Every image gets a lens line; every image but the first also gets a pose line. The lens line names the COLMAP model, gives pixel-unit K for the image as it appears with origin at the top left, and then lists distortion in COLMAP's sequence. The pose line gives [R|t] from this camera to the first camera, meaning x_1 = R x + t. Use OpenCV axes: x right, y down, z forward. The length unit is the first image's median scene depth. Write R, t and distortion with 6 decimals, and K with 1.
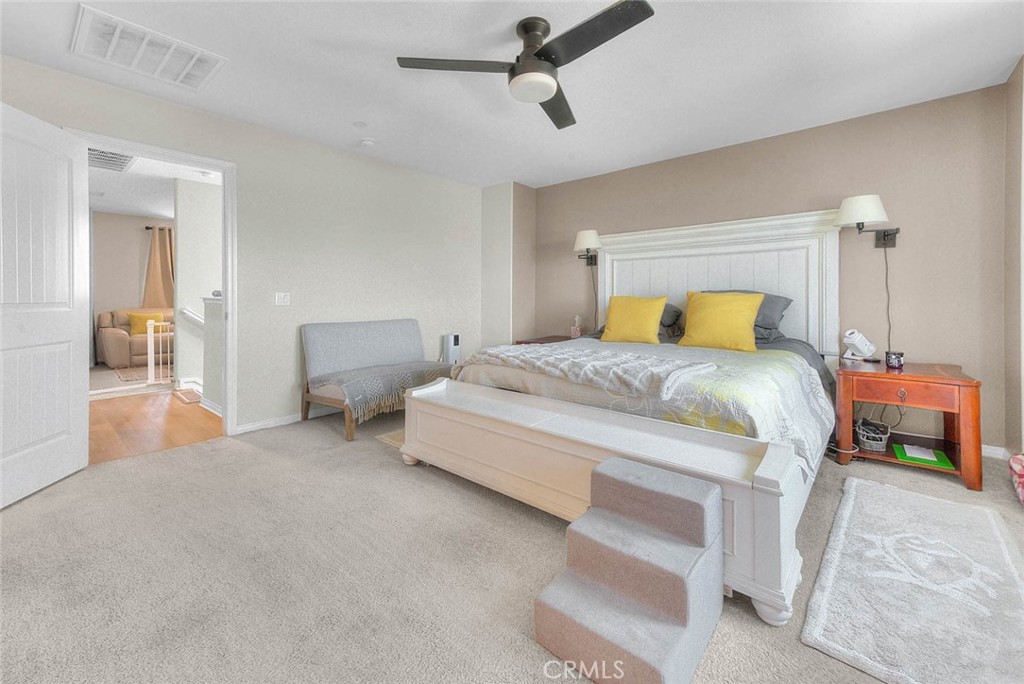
lens RADIAL K [[411.1, 0, 511.5], [0, 411.1, 299.9], [0, 0, 1]] dist [0.001034, 0.000049]
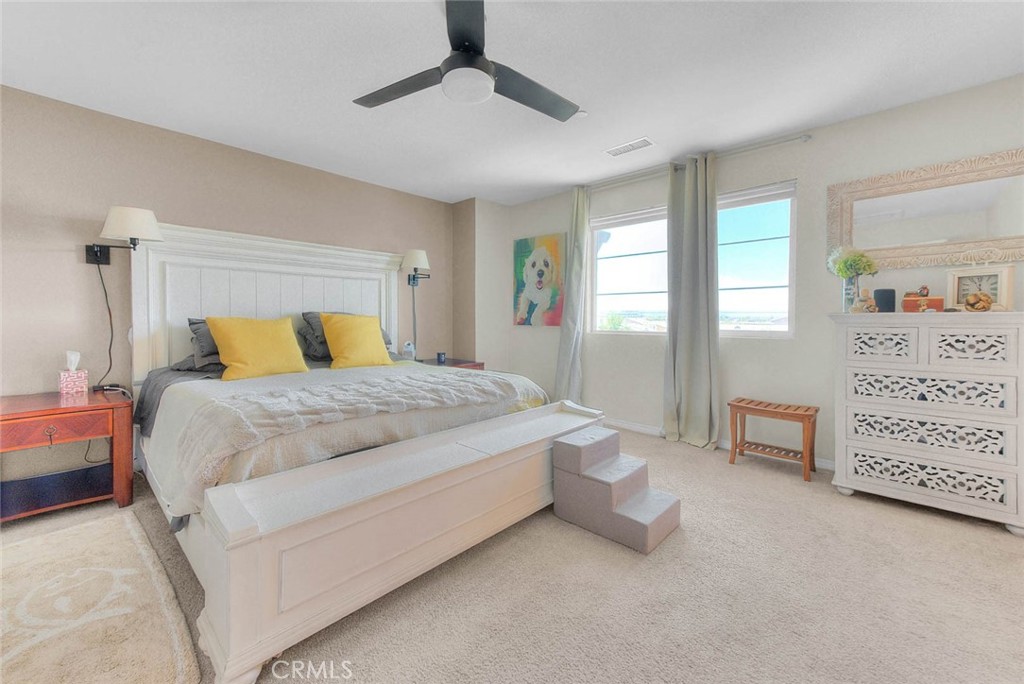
lens RADIAL K [[416.4, 0, 511.4], [0, 416.4, 325.0], [0, 0, 1]] dist [0.015946, -0.000106]
pose [[0.035738, -0.015043, 0.999248, -0.597361], [0.002242, 0.999885, 0.014973, -0.006792], [-0.999359, 0.001705, 0.035767, 0.589566]]
